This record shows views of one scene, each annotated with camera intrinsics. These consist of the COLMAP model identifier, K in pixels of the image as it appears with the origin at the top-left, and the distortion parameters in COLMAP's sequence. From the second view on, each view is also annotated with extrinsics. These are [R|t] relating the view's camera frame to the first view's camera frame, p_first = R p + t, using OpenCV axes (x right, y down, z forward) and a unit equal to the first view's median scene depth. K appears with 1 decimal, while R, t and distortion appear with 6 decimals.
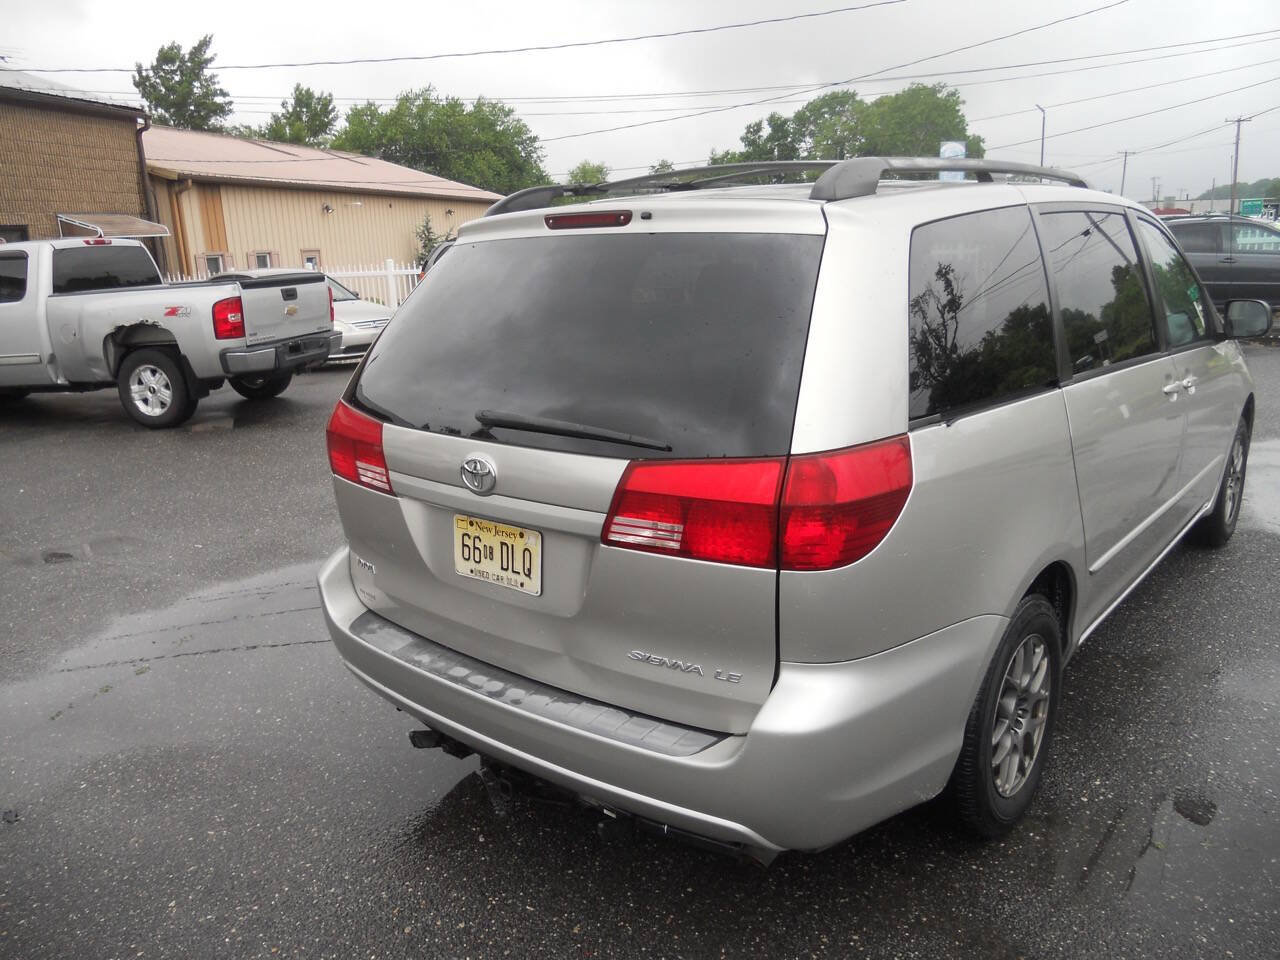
lens RADIAL K [[980.6, 0, 619.7], [0, 980.6, 485.7], [0, 0, 1]] dist [-0.016830, -0.027987]
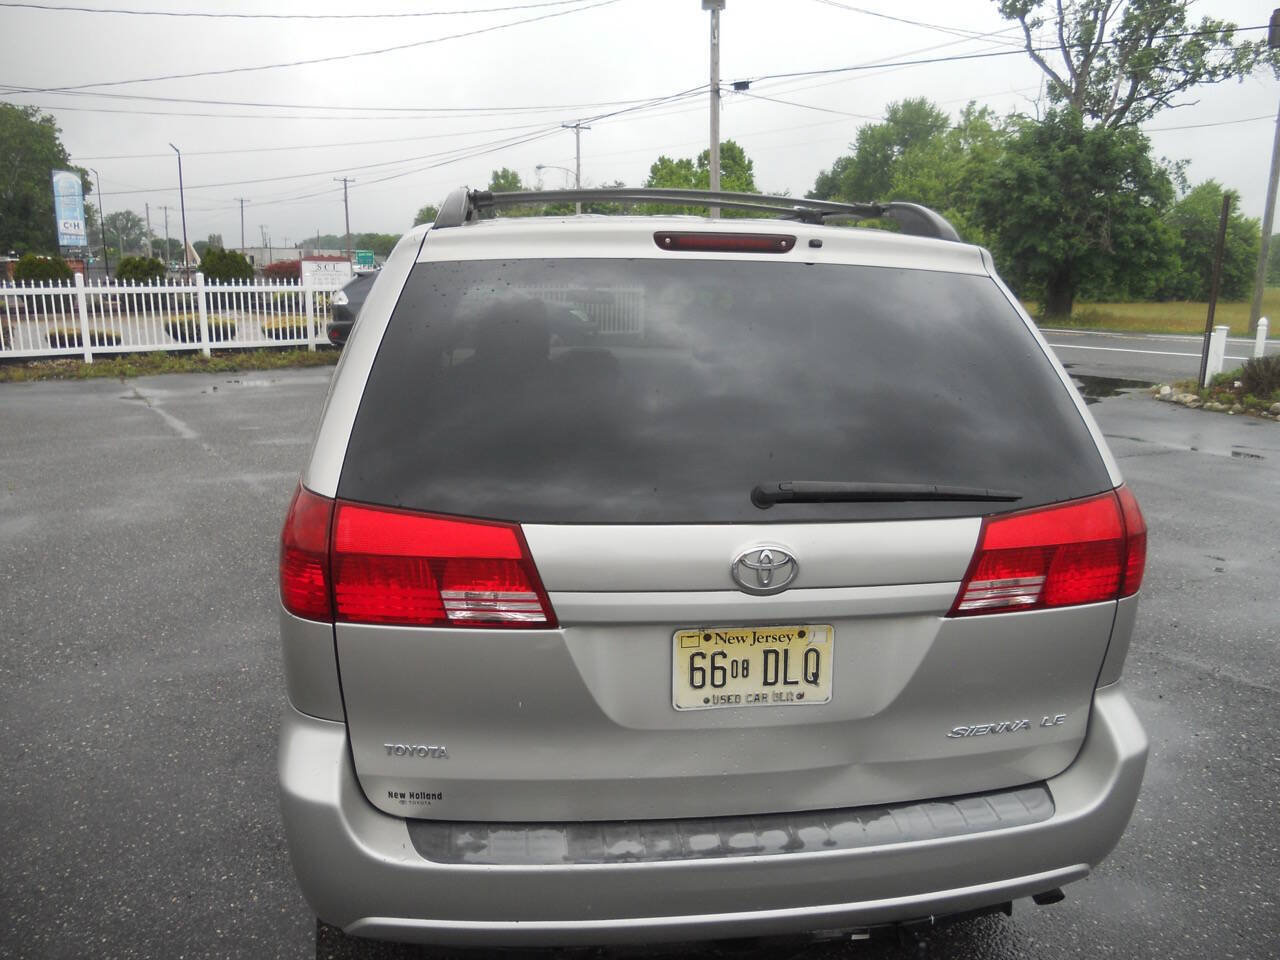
lens RADIAL K [[980.6, 0, 594.6], [0, 980.6, 482.7], [0, 0, 1]] dist [-0.016830, -0.027987]
pose [[0.662992, -0.107666, 0.740844, -0.755414], [0.138663, 0.990142, 0.019806, -0.105560], [-0.735673, 0.089596, 0.671385, 0.560755]]
